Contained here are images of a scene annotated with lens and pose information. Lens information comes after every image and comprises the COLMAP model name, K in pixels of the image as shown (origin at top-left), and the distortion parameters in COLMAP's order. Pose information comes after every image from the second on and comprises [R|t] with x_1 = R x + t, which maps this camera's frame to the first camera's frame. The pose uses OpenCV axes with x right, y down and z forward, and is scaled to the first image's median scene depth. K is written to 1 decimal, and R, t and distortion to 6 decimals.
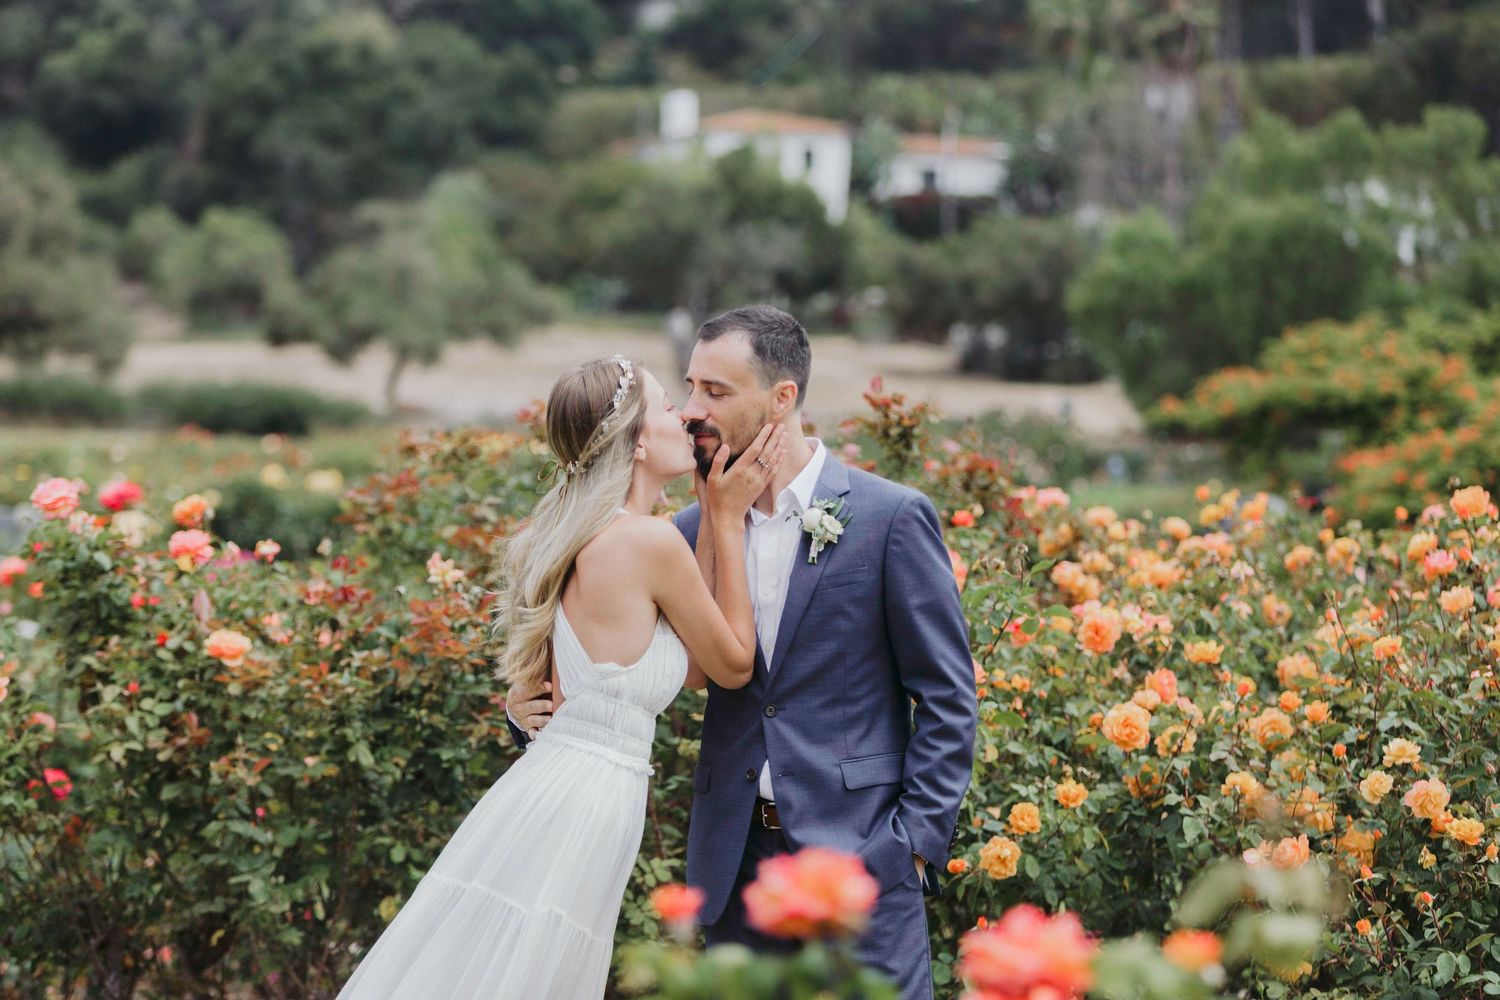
lens RADIAL K [[4752.4, 0, 750.0], [0, 4752.4, 500.0], [0, 0, 1]] dist [-0.184169, -1.304464]
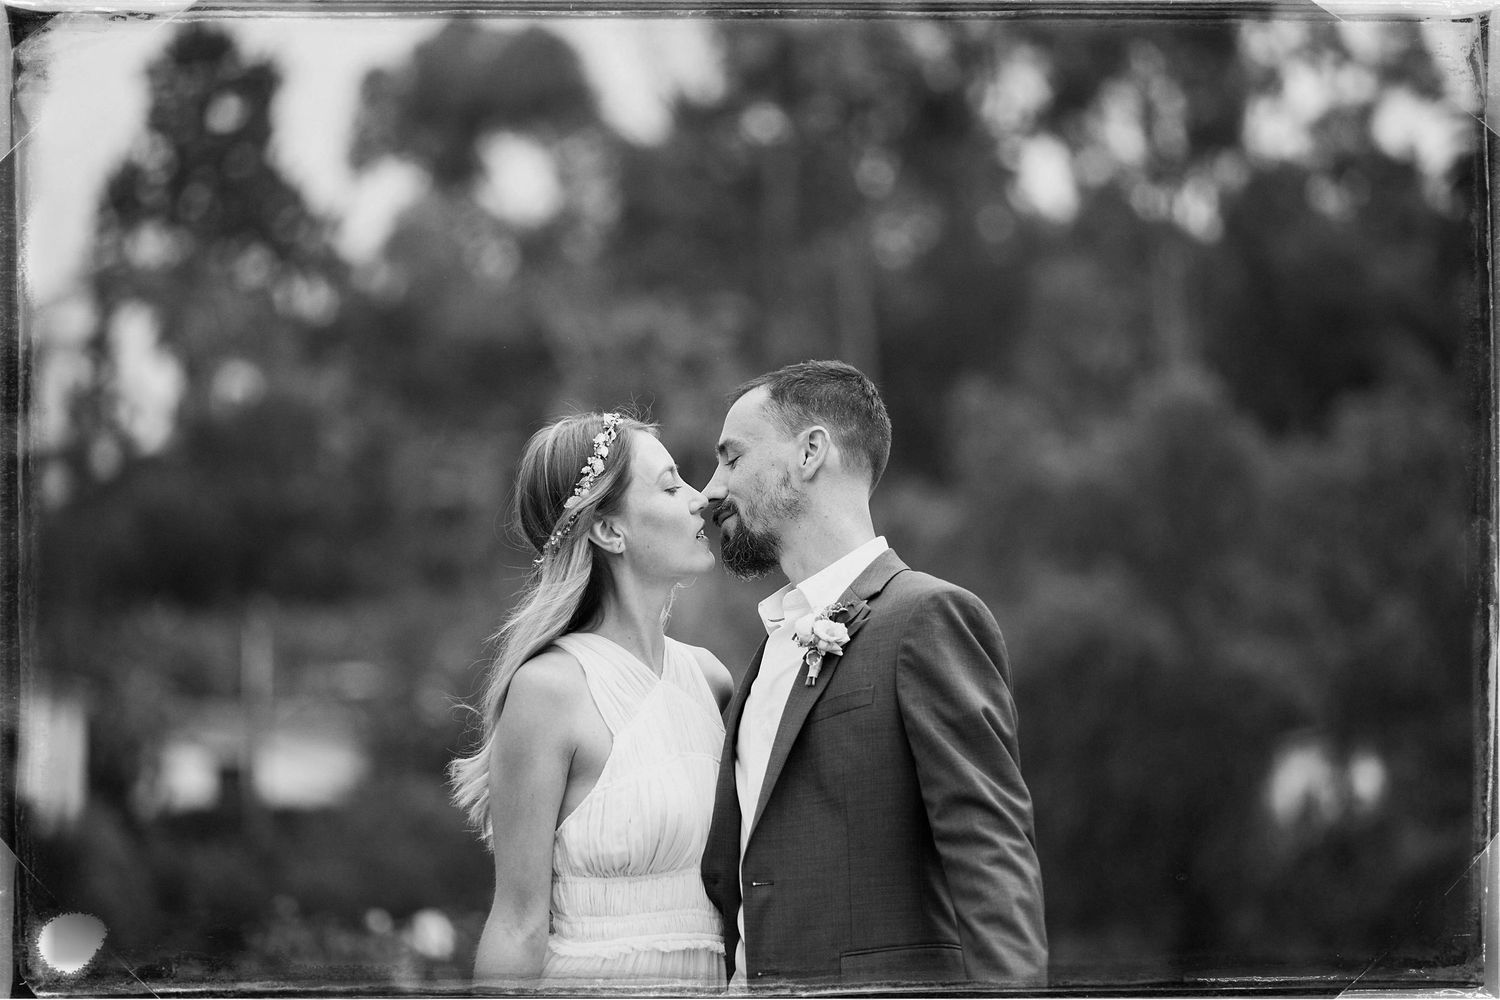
lens RADIAL K [[5961.0, 0, 750.0], [0, 5961.0, 500.0], [0, 0, 1]] dist [-0.011877, 1.655968]
pose [[0.992756, -0.019501, 0.118558, 0.015957], [0.036695, 0.988806, -0.144623, 0.003192], [-0.114410, 0.147926, 0.982358, 0.303710]]
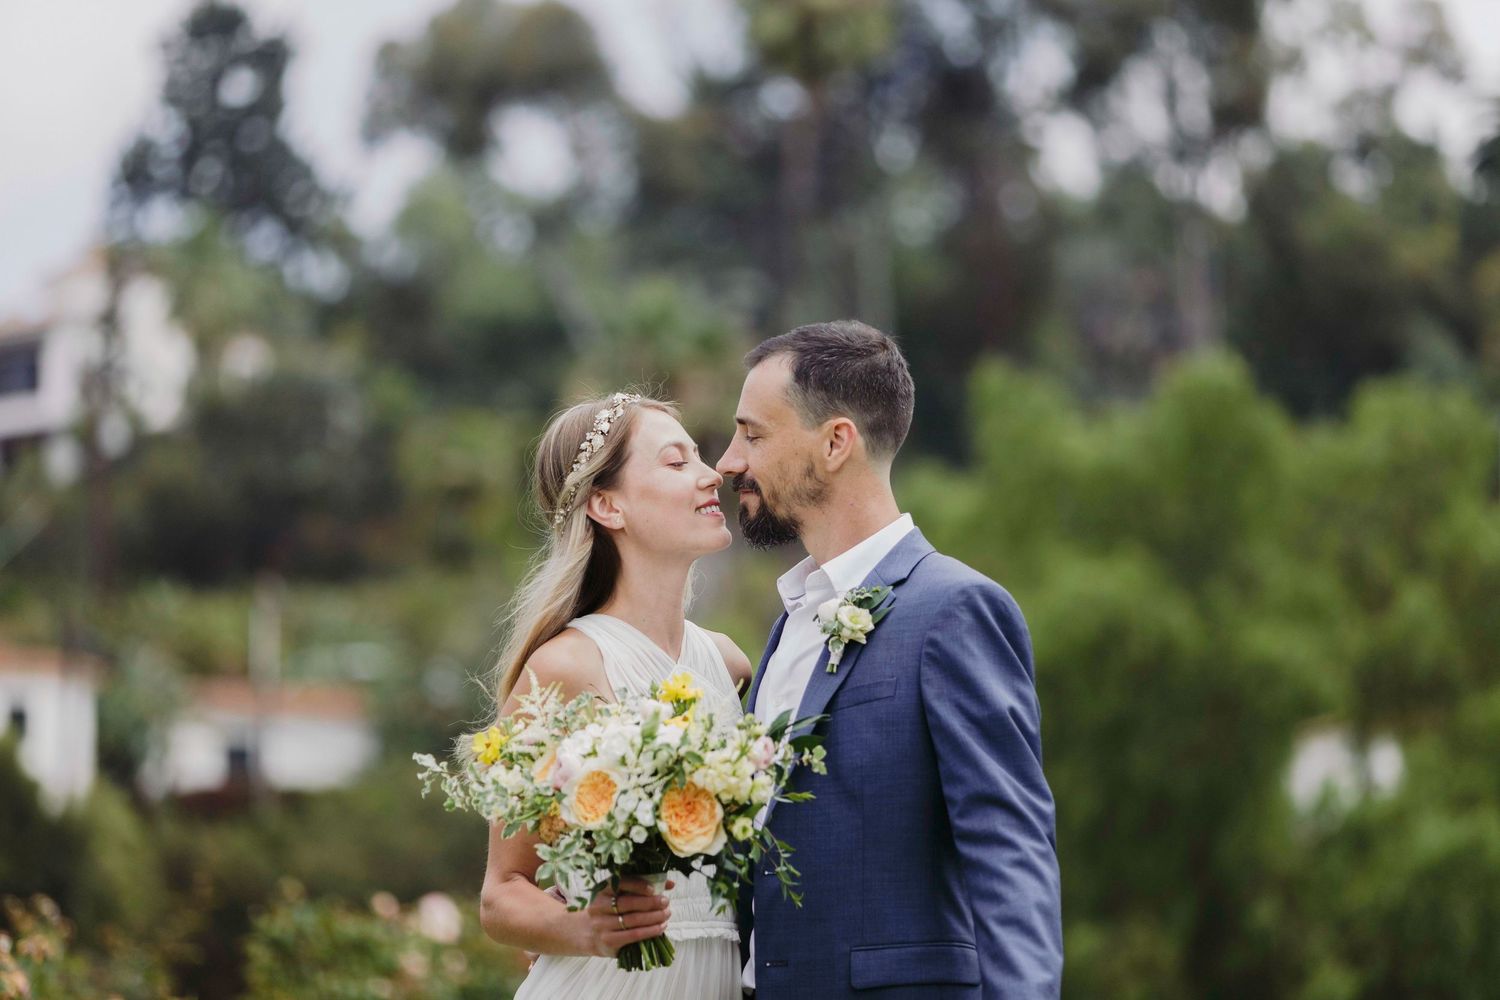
lens RADIAL K [[6038.7, 0, 750.0], [0, 6038.7, 500.0], [0, 0, 1]] dist [-0.813812, -1.367818]
pose [[0.993178, -0.012971, 0.115888, 0.016570], [0.029452, 0.989478, -0.141655, 0.002559], [-0.112831, 0.144102, 0.983109, 0.308466]]
